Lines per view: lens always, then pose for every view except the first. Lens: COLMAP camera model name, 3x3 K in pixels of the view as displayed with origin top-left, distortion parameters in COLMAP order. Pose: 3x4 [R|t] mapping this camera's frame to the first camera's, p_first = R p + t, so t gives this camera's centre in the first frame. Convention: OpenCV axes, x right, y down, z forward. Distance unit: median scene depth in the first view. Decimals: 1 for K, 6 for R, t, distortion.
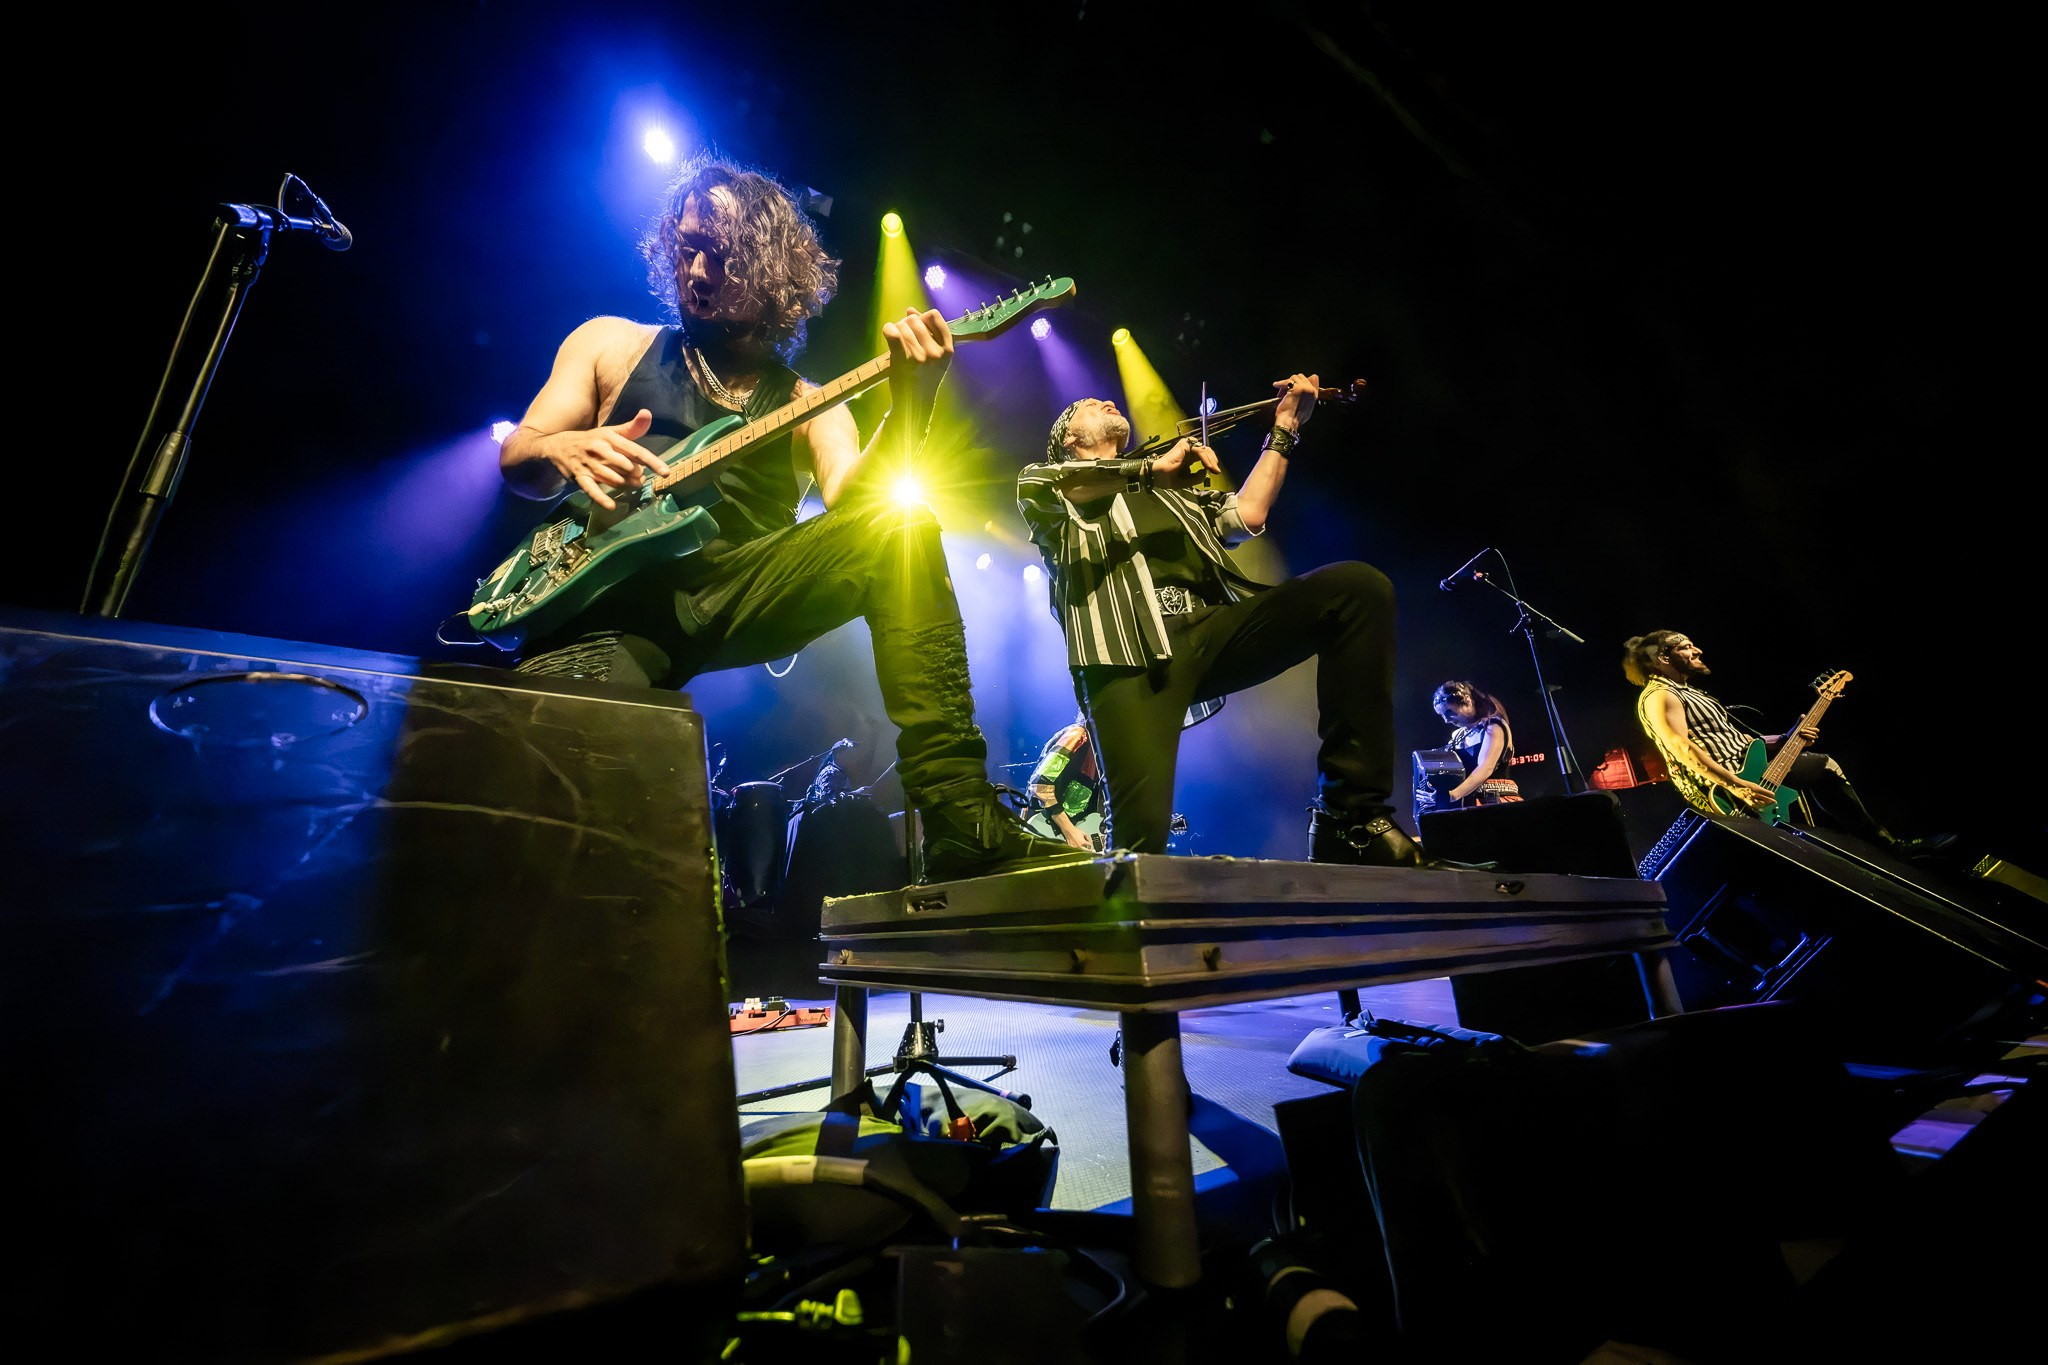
lens RADIAL K [[679.9, 0, 996.5], [0, 679.9, 708.3], [0, 0, 1]] dist [0.004266, 0.000029]
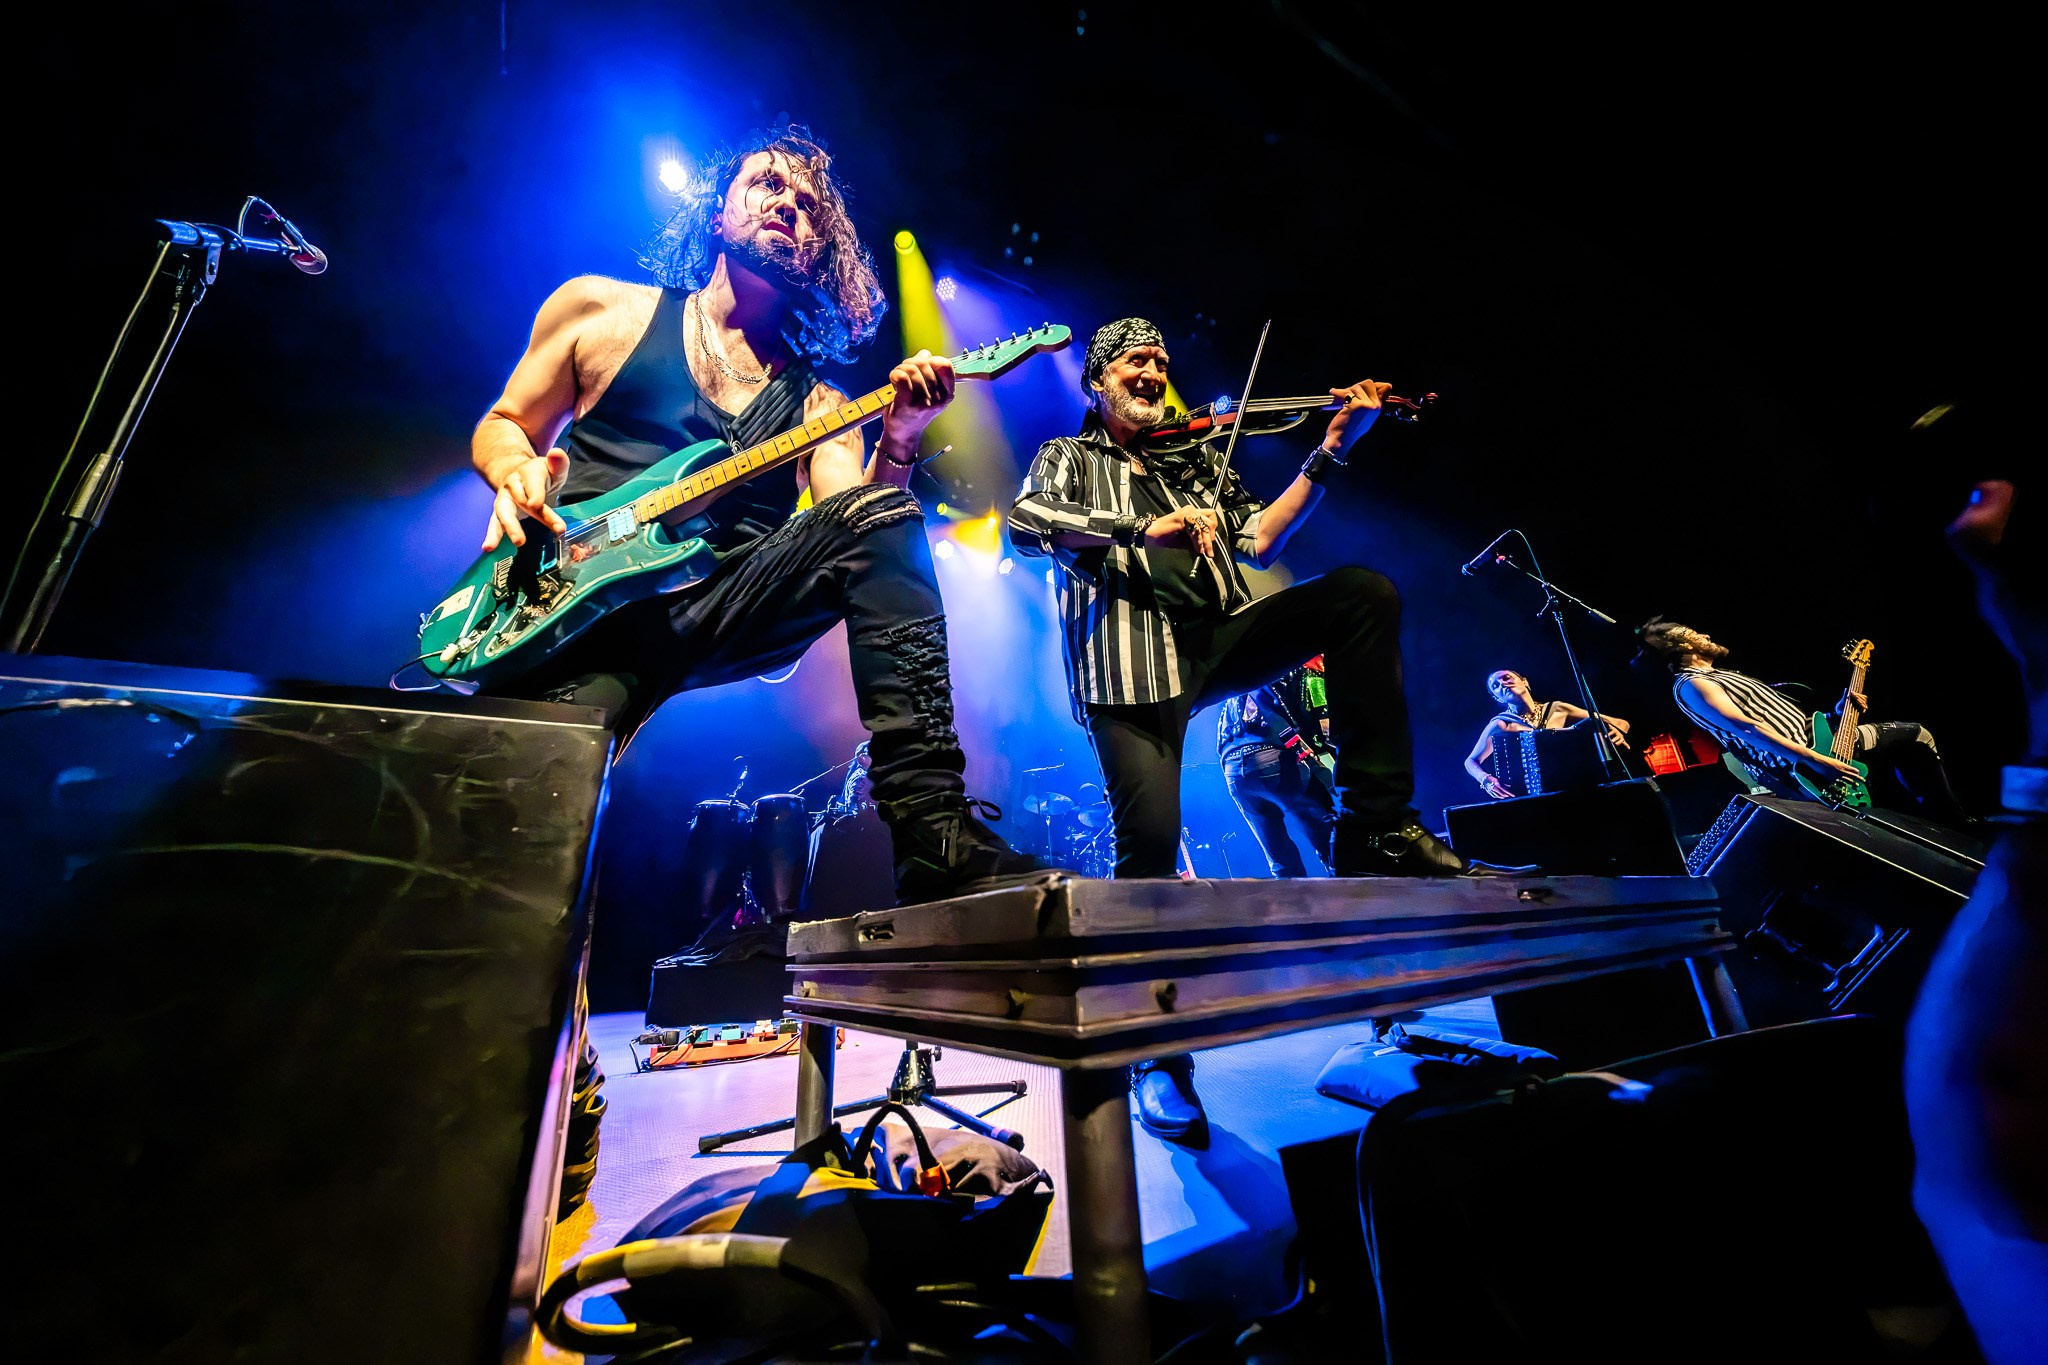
lens RADIAL K [[683.0, 0, 1010.3], [0, 683.0, 691.2], [0, 0, 1]] dist [0.002073, 0.000230]
pose [[0.999227, -0.032847, -0.021589, 0.075421], [0.032156, 0.998983, -0.031612, 0.002089], [0.022606, 0.030894, 0.999267, 0.064295]]
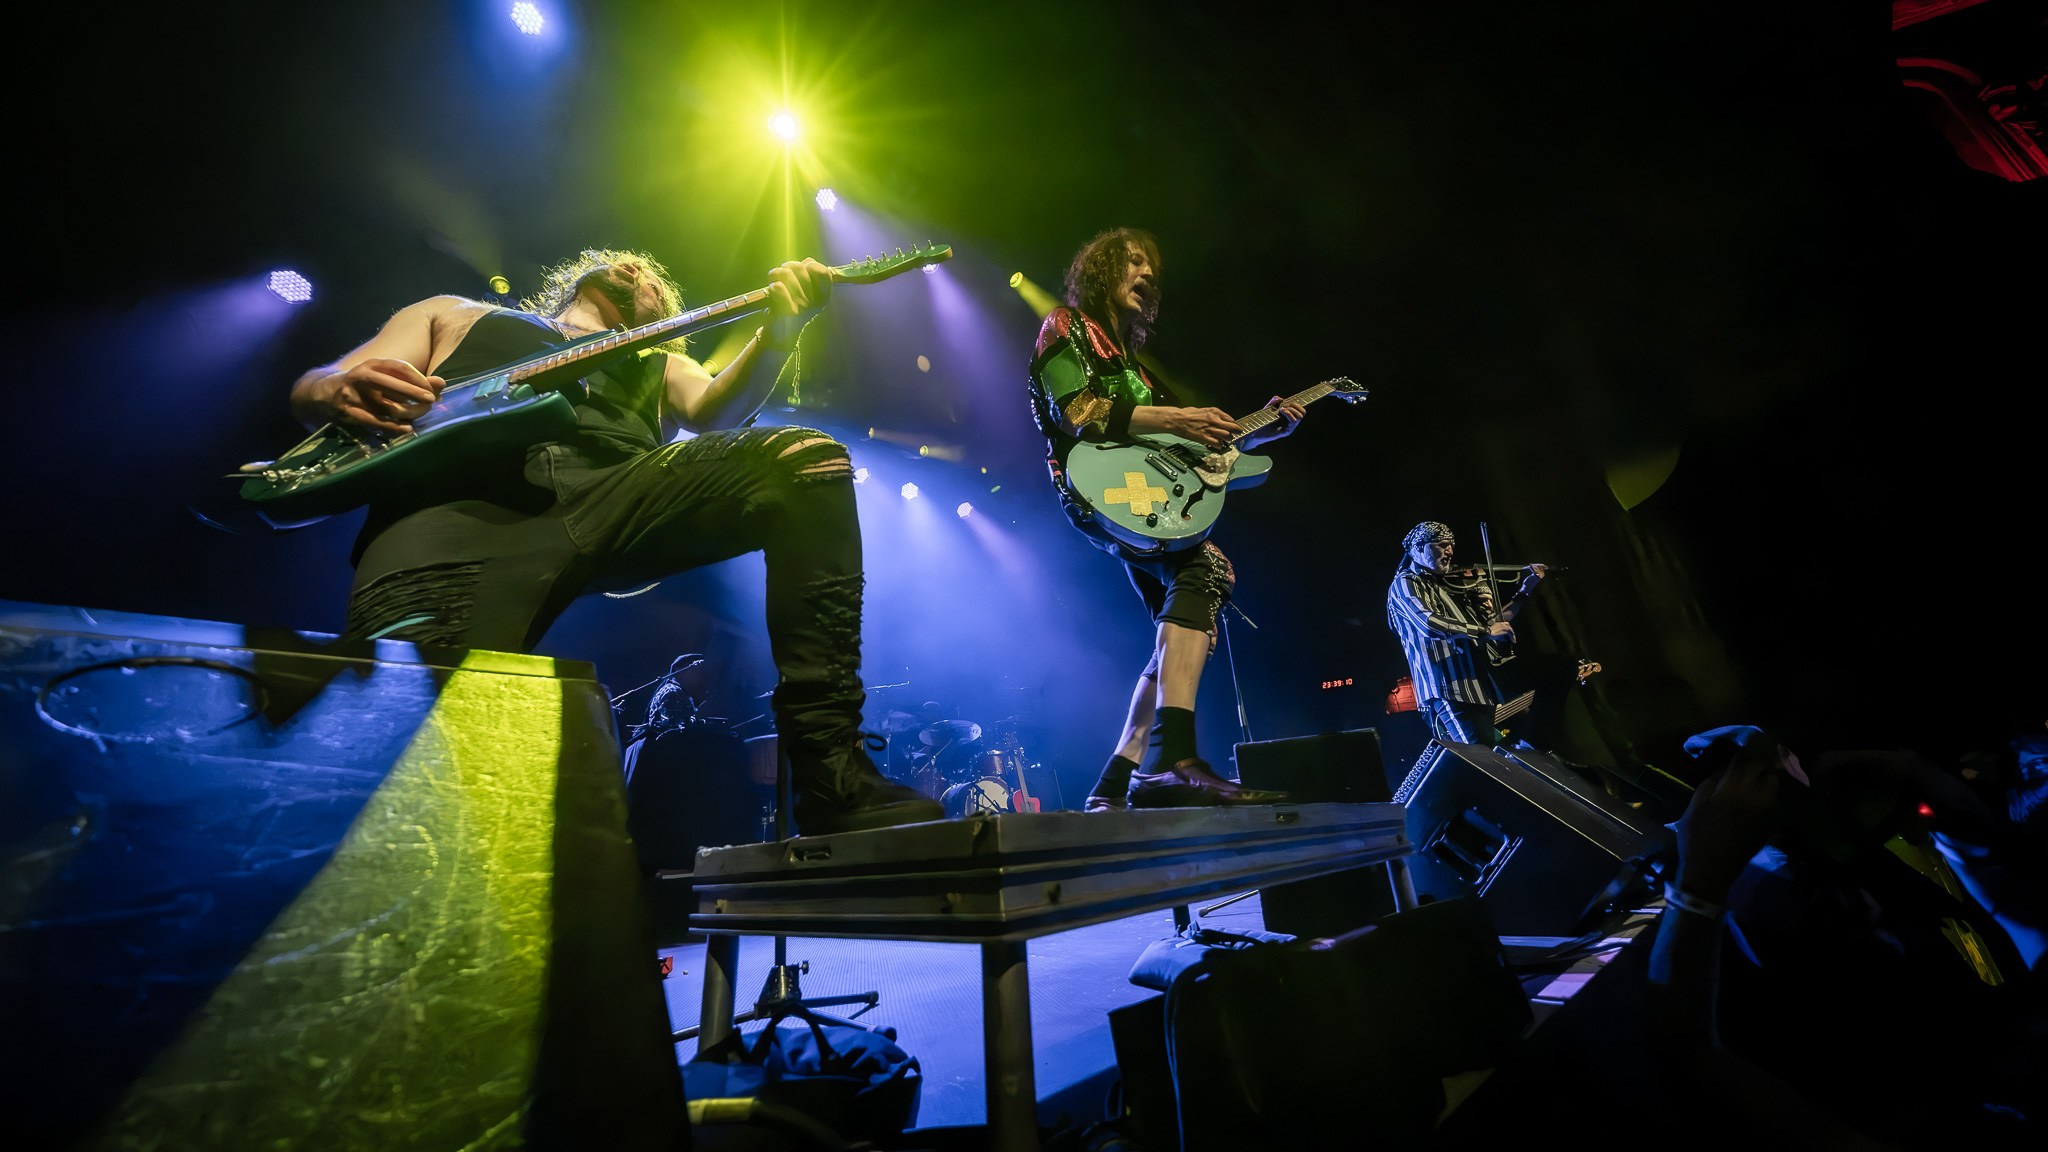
lens RADIAL K [[687.3, 0, 1023.5], [0, 687.3, 585.7], [0, 0, 1]] dist [-0.001146, -0.000139]
pose [[0.973980, 0.040831, 0.222925, -0.023817], [-0.028009, 0.997782, -0.060380, -0.062148], [-0.224896, 0.052565, 0.972964, -0.127778]]
